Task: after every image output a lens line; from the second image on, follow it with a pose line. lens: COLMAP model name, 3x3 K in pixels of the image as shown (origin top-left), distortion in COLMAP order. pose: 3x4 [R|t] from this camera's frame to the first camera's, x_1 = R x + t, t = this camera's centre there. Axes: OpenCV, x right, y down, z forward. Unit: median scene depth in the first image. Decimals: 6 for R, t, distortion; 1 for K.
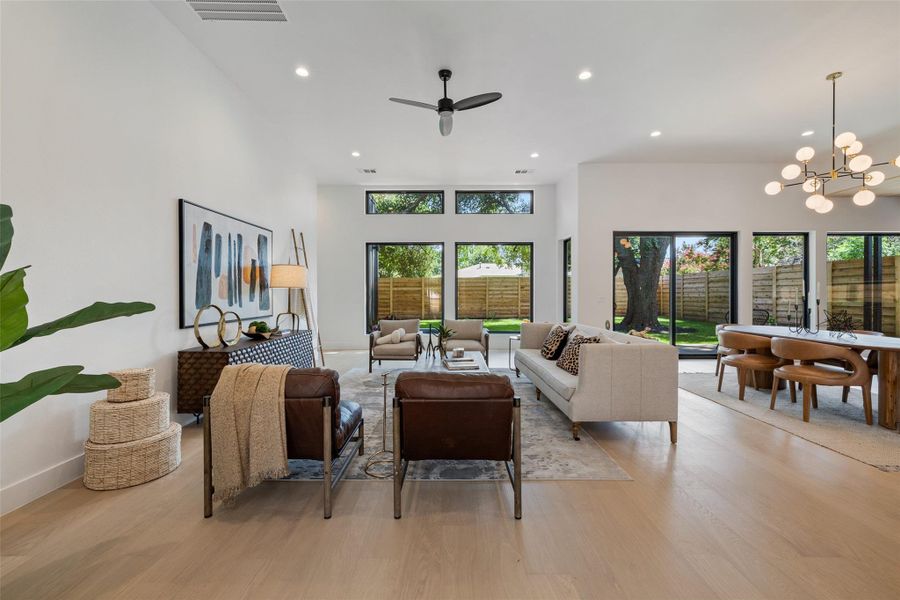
lens RADIAL K [[378.4, 0, 449.2], [0, 378.4, 295.3], [0, 0, 1]] dist [-0.000463, -0.000317]
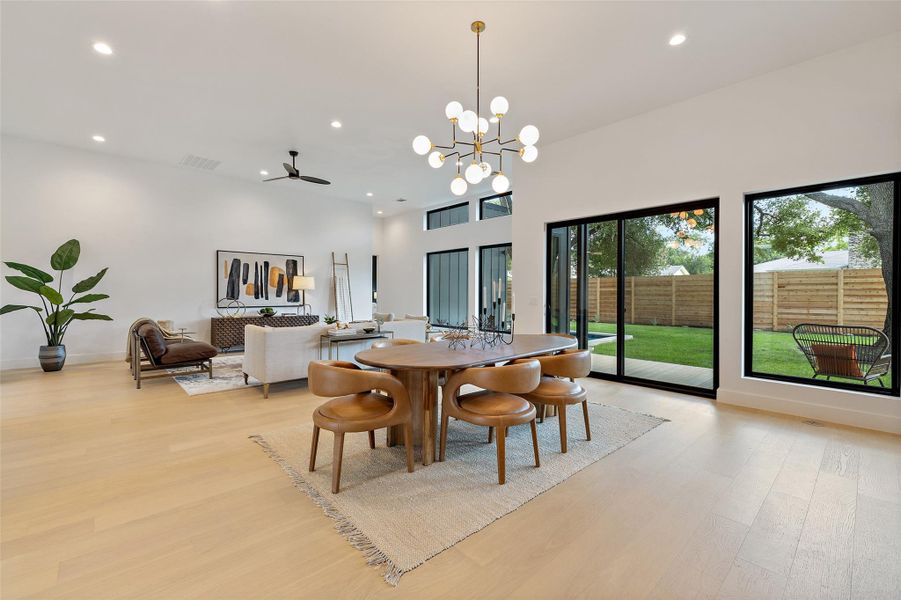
lens RADIAL K [[378.8, 0, 449.7], [0, 378.8, 295.3], [0, 0, 1]] dist [-0.000463, -0.000317]
pose [[0.673499, 0.009649, -0.739126, 1.517535], [-0.010081, 0.999942, 0.003867, -0.008283], [0.739120, 0.004847, 0.673557, 0.407881]]
